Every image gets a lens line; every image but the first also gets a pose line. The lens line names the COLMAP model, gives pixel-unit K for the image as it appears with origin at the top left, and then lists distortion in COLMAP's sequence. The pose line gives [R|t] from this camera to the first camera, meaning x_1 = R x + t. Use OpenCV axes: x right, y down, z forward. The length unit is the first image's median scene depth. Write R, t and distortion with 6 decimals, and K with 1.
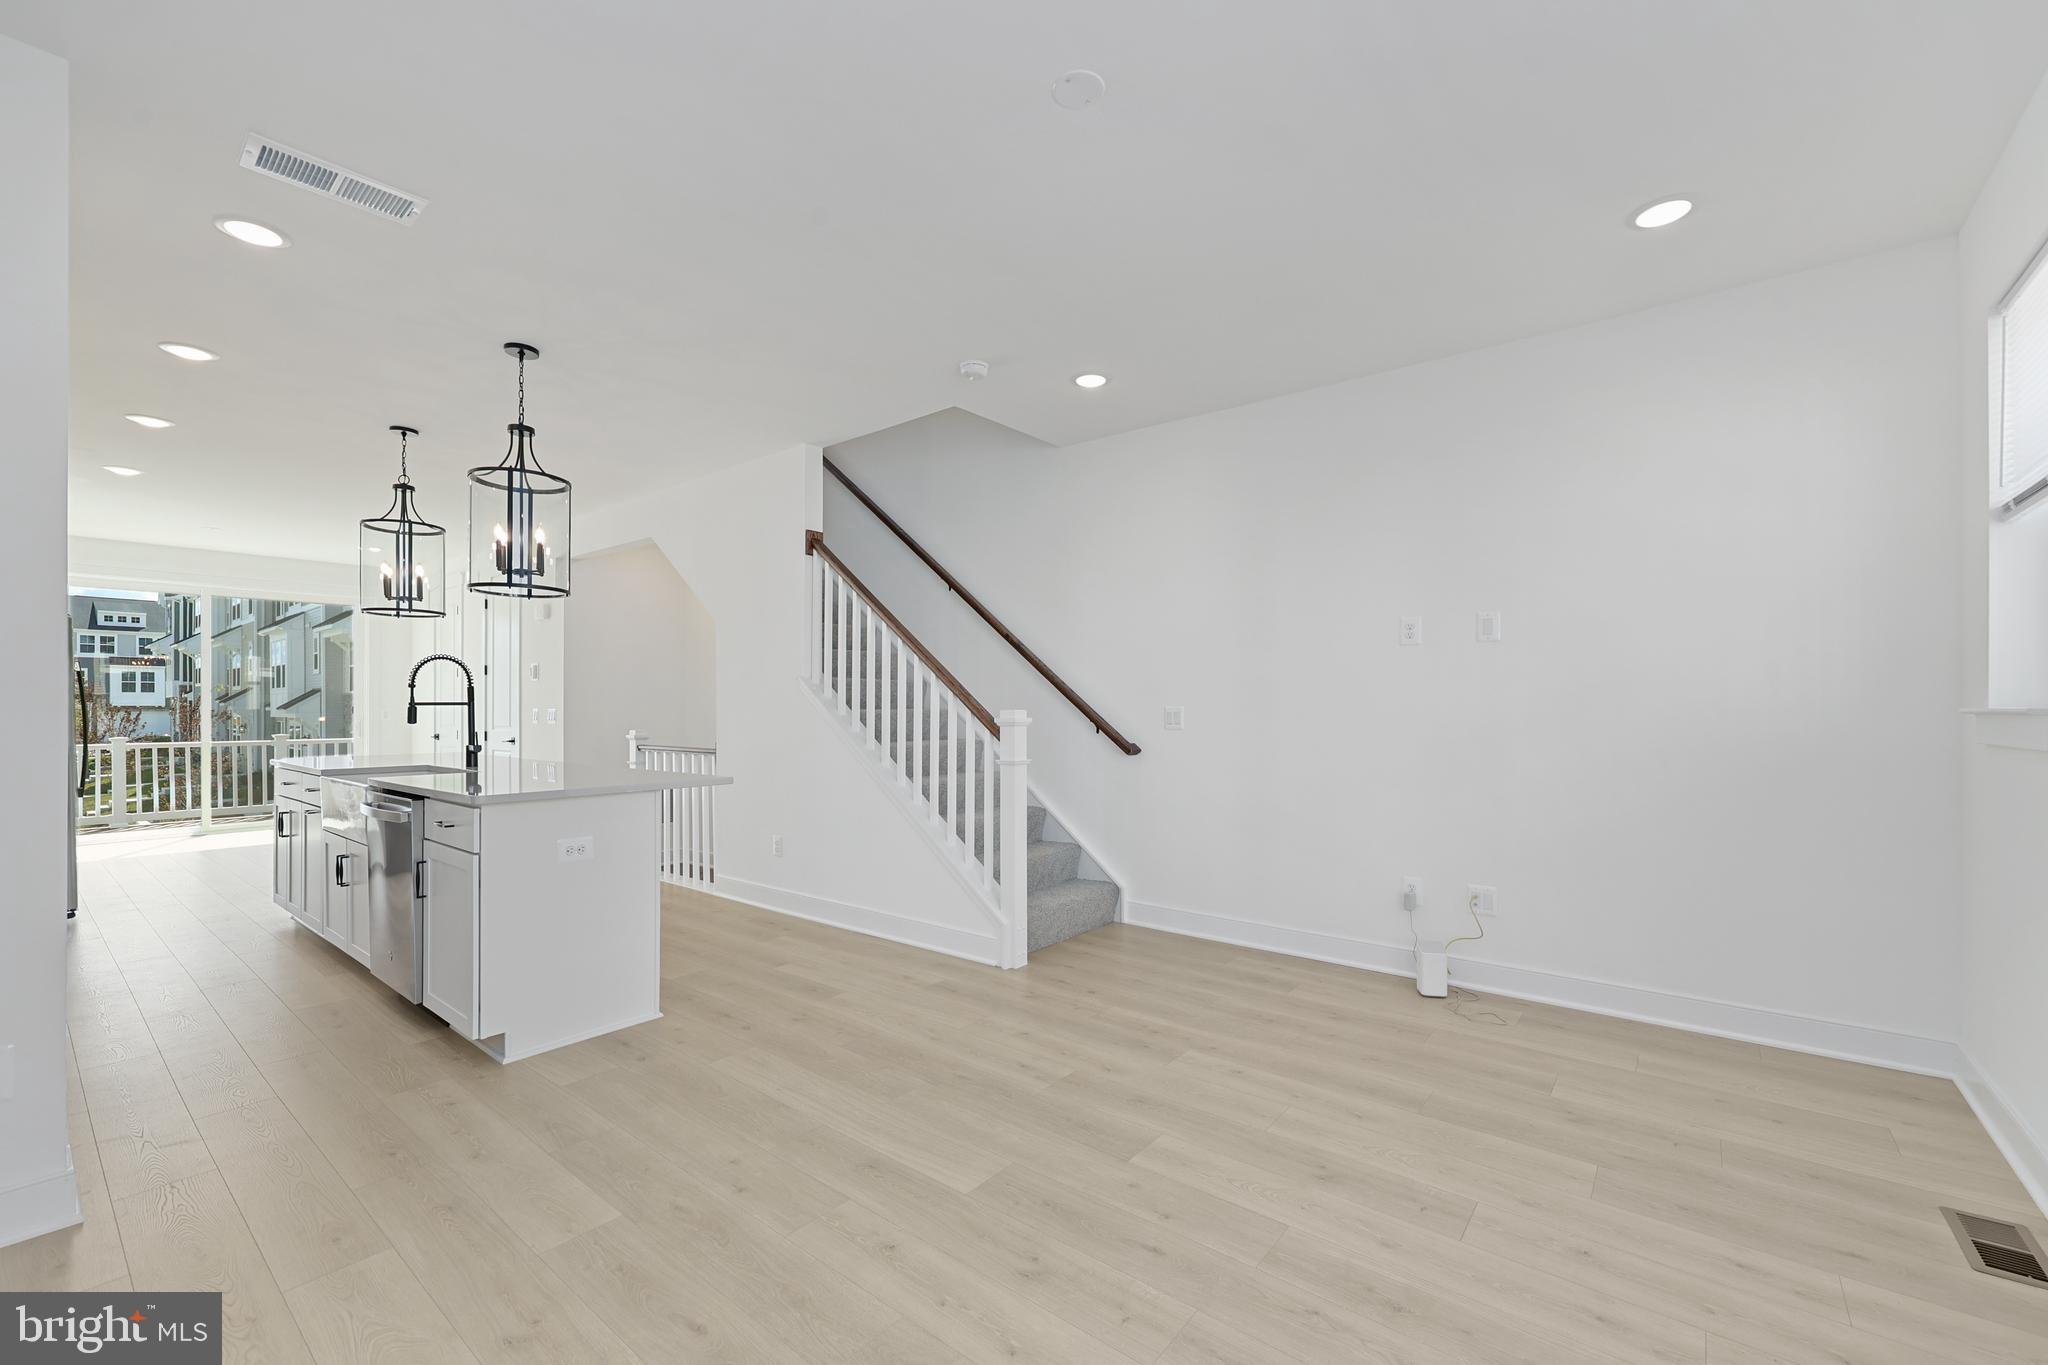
lens RADIAL K [[830.6, 0, 1069.3], [0, 830.6, 707.6], [0, 0, 1]] dist [-0.004845, 0.000365]
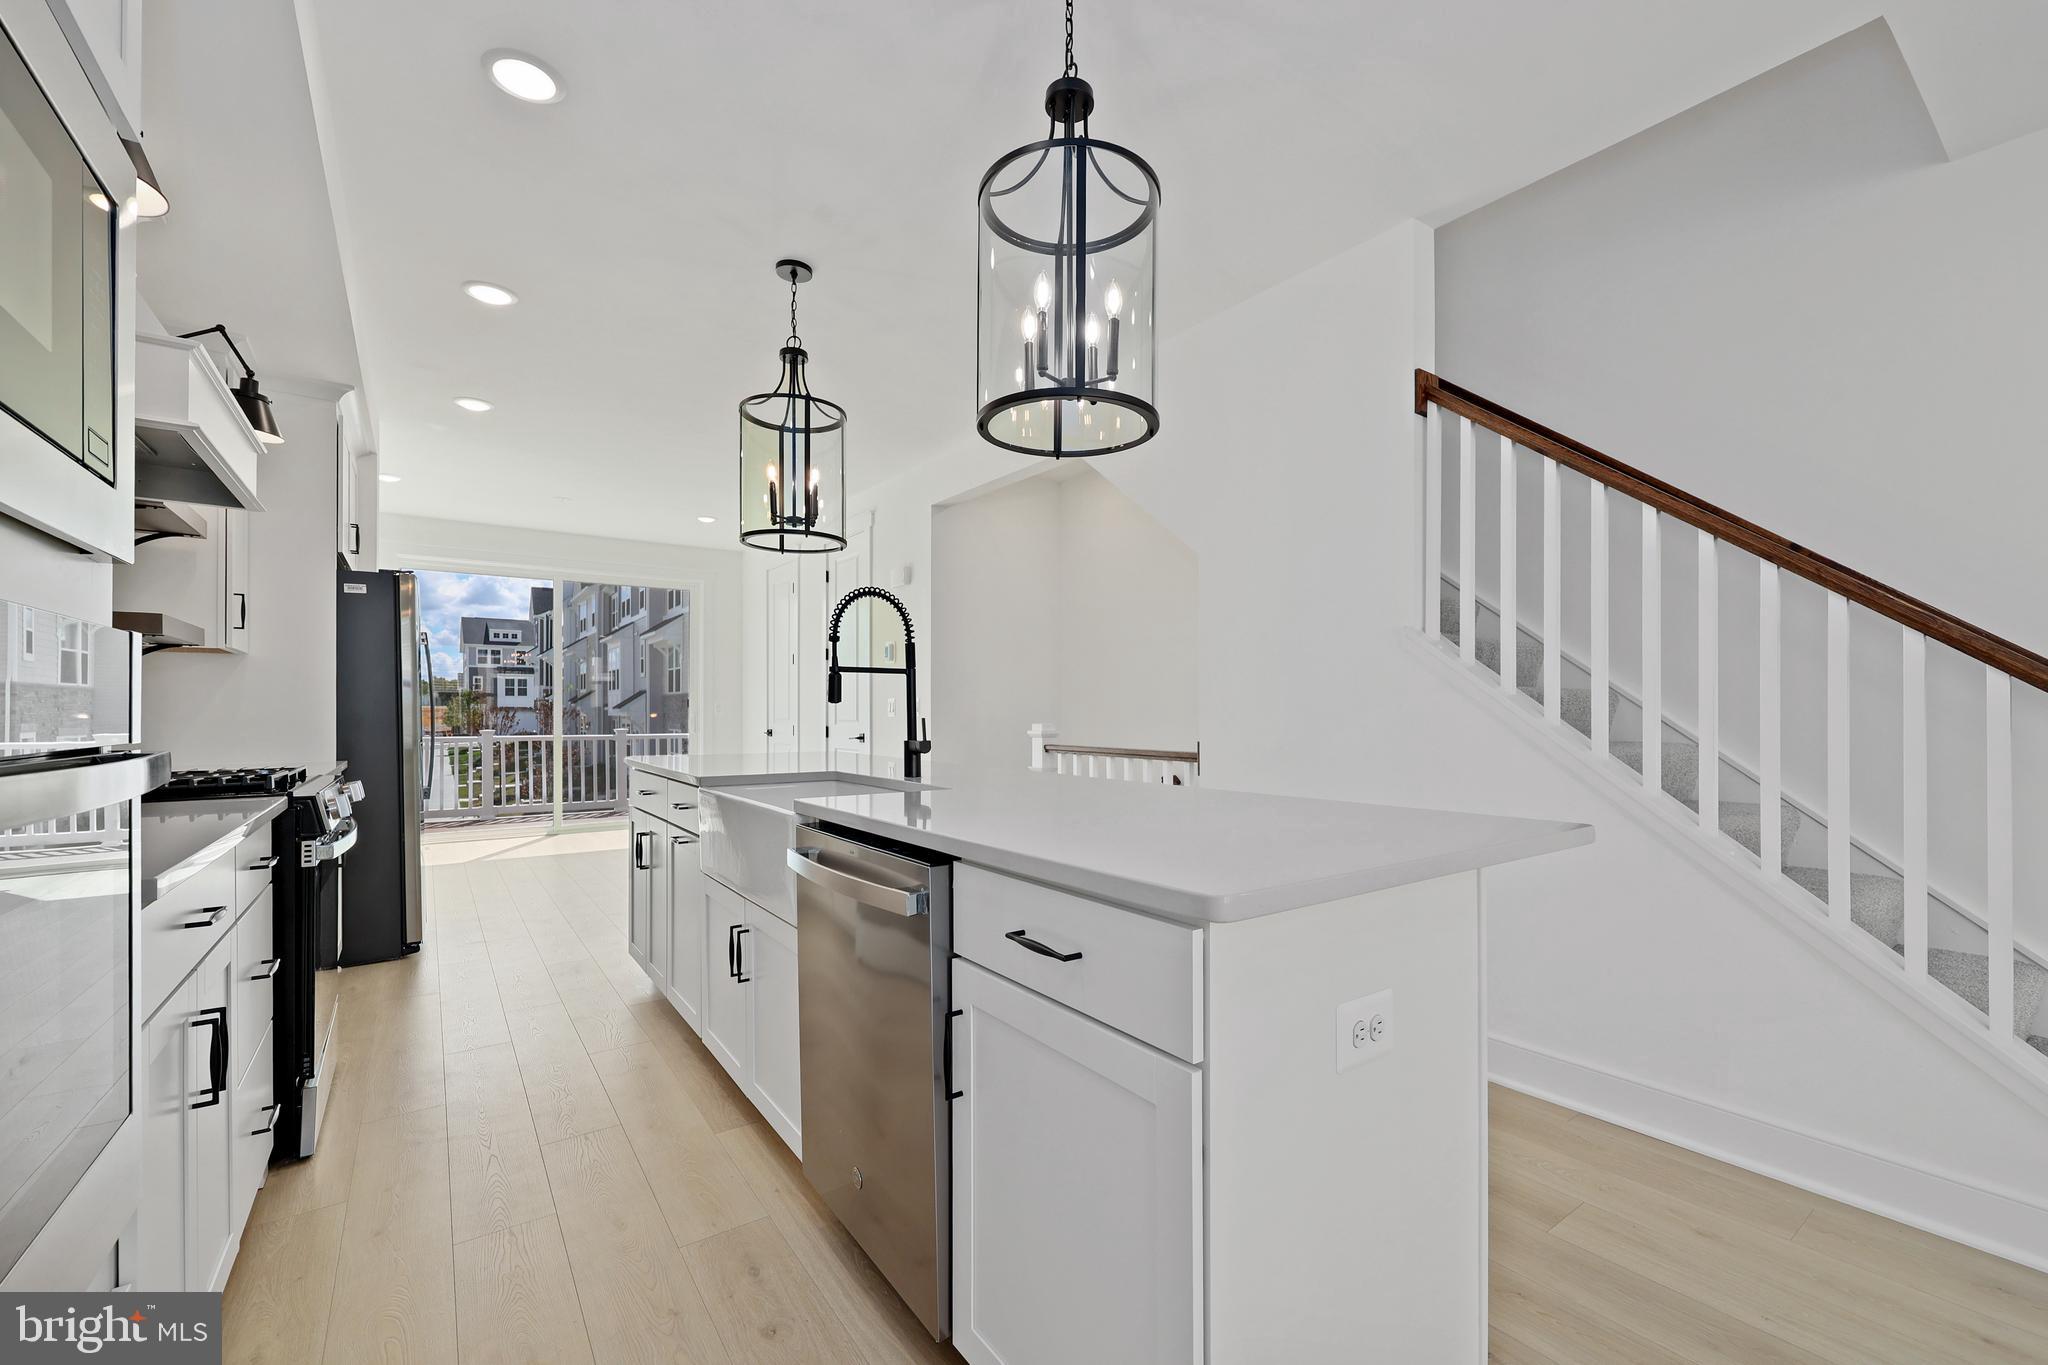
lens RADIAL K [[830.6, 0, 1074.9], [0, 830.6, 714.8], [0, 0, 1]] dist [-0.004845, 0.000365]
pose [[0.968056, 0.004432, -0.250694, -0.119721], [-0.003619, 0.999987, 0.003702, 0.006273], [0.250707, -0.002676, 0.968059, 0.117651]]
